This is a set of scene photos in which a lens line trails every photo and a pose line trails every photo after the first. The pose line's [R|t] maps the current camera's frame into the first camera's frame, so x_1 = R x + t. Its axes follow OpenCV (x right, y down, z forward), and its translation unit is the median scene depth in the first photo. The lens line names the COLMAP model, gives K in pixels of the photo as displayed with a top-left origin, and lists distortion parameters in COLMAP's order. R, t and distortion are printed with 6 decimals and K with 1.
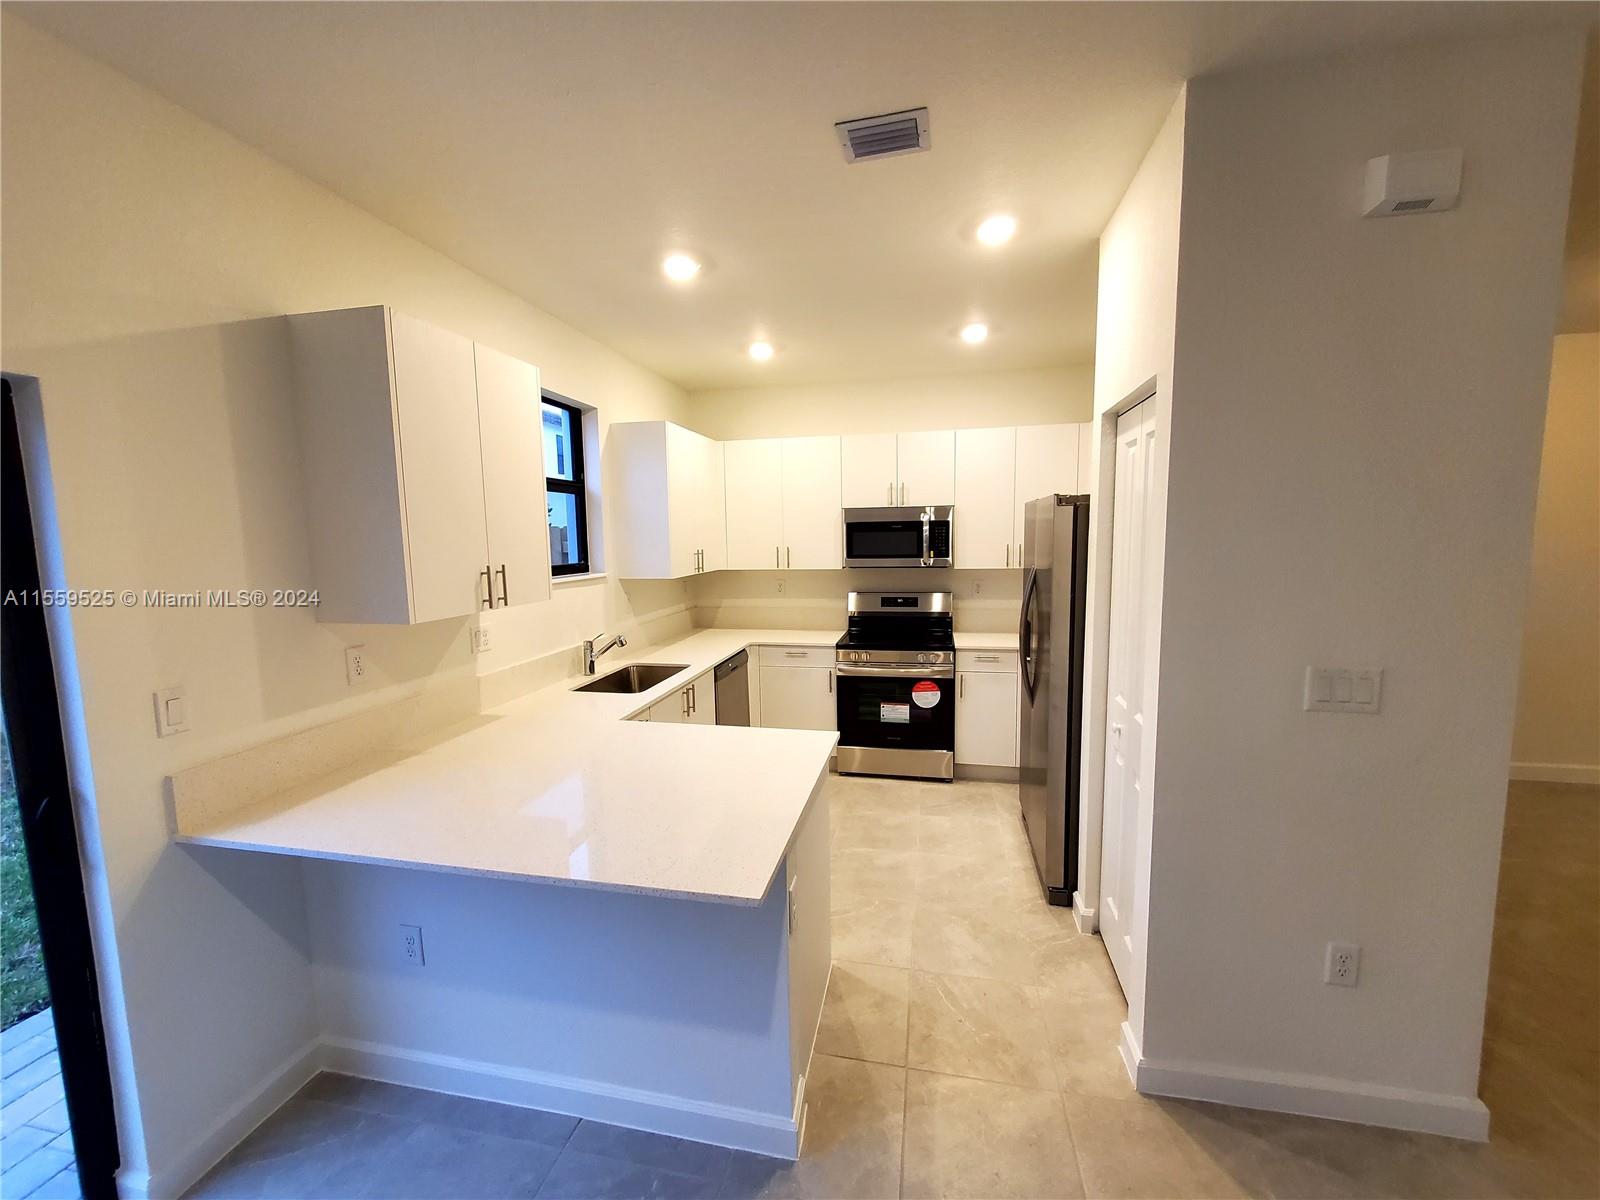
lens RADIAL K [[636.2, 0, 798.3], [0, 636.2, 604.0], [0, 0, 1]] dist [0.000774, -0.000716]
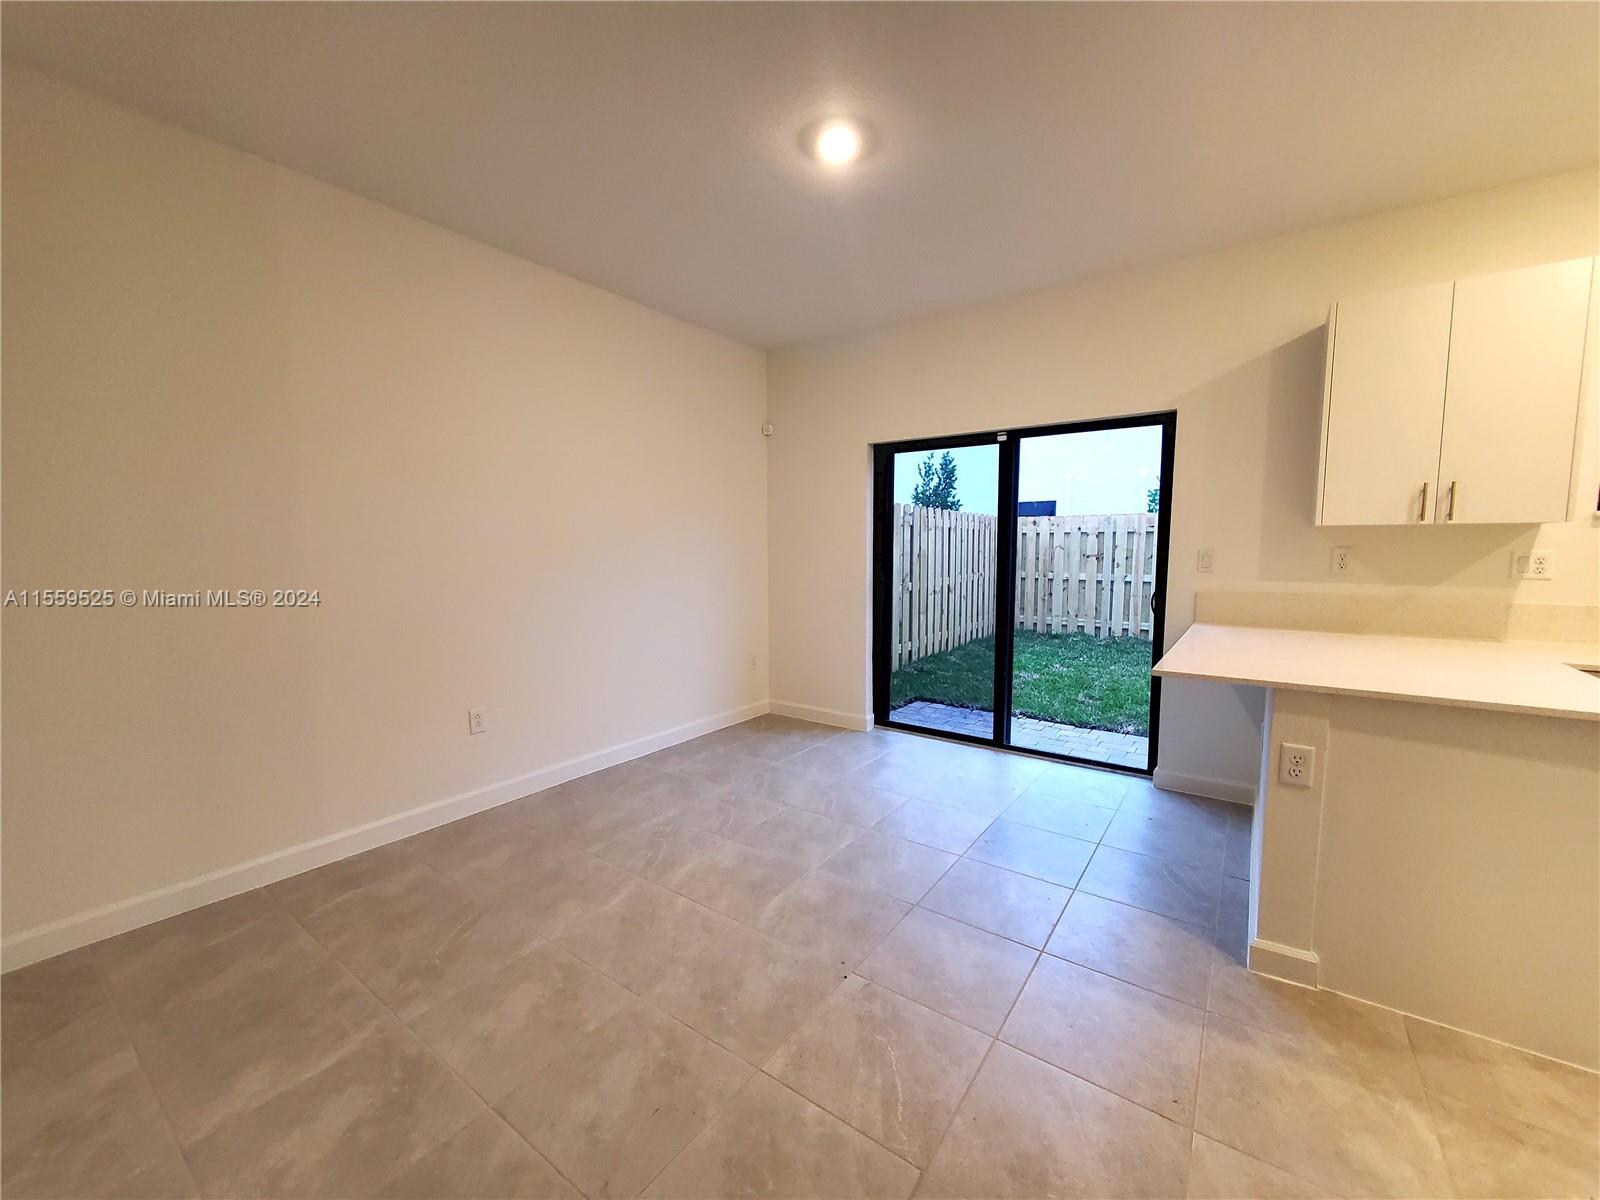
lens RADIAL K [[636.2, 0, 802.2], [0, 636.2, 603.1], [0, 0, 1]] dist [0.000774, -0.000716]
pose [[-0.402670, 0.102244, -0.909617, 0.613538], [-0.091524, 0.984265, 0.151151, 0.049364], [0.910758, 0.144115, -0.386976, 0.280737]]
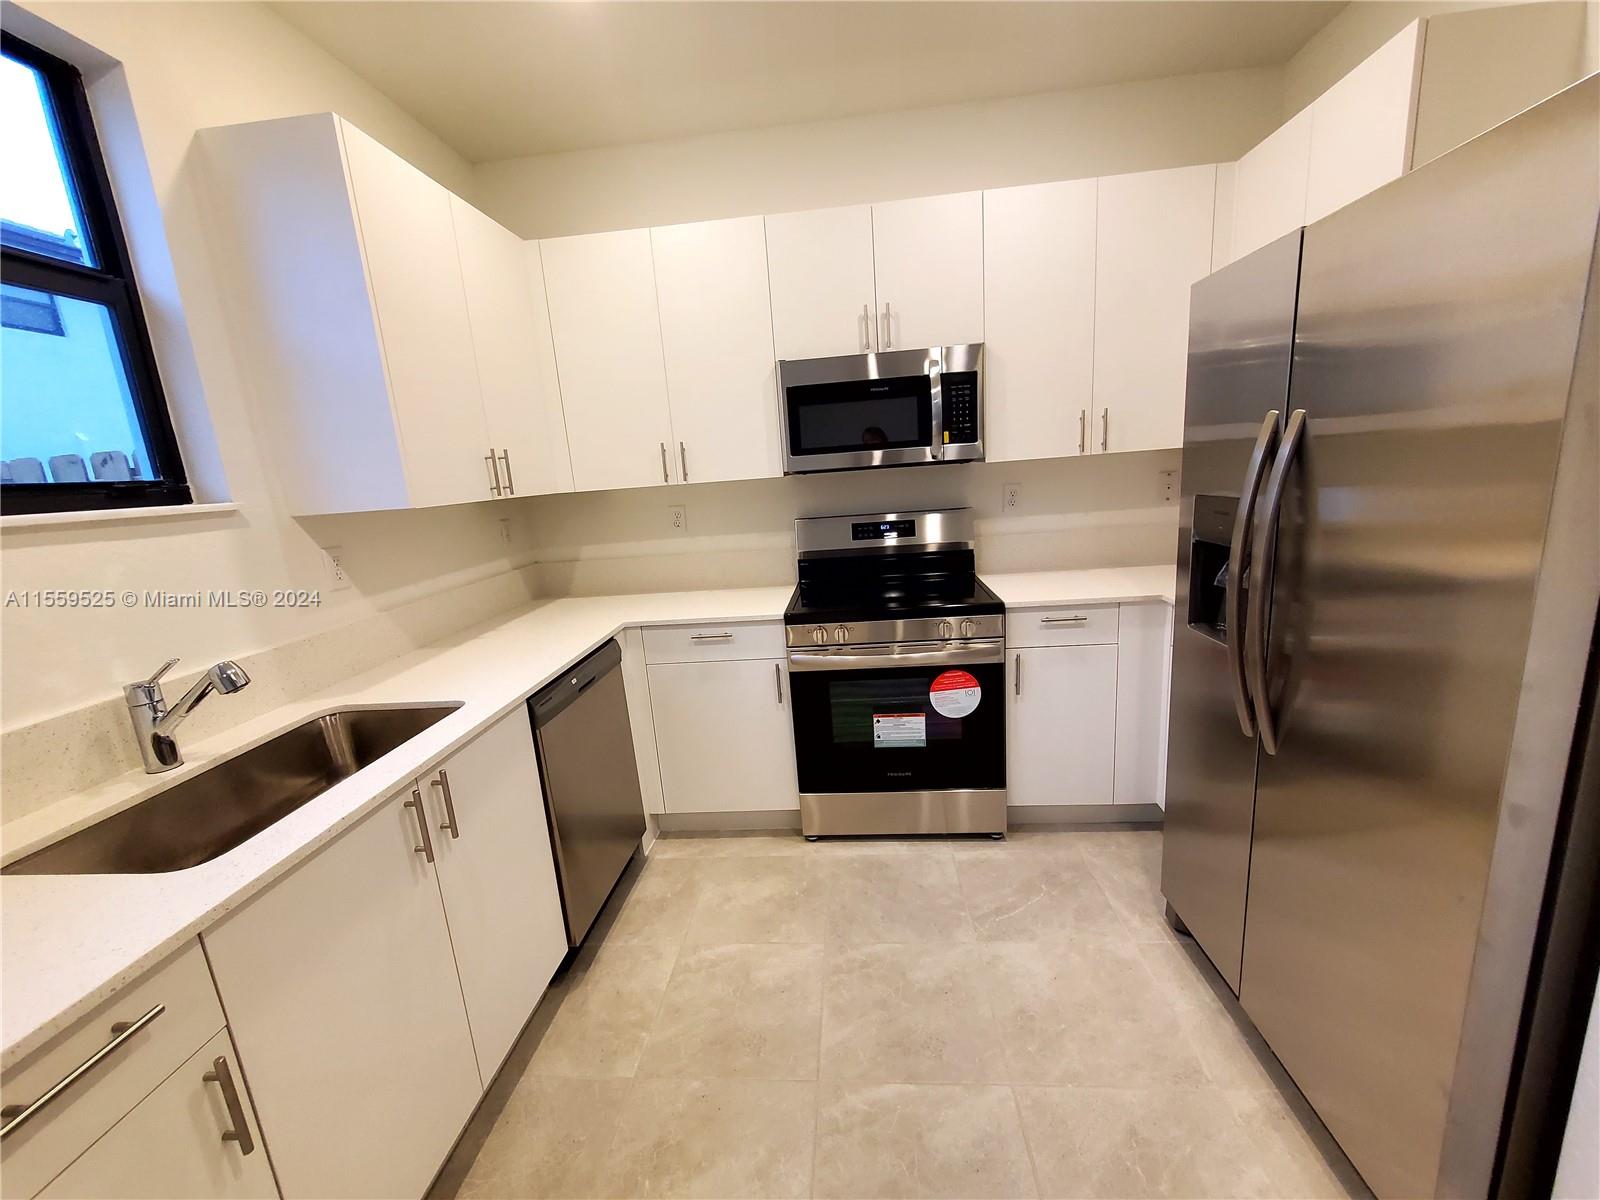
lens RADIAL K [[636.2, 0, 800.0], [0, 636.2, 601.4], [0, 0, 1]] dist [0.000774, -0.000716]
pose [[0.990218, -0.078768, 0.115172, 0.013246], [0.068029, 0.993209, 0.094381, 0.001756], [-0.121824, -0.085623, 0.988852, 0.549040]]
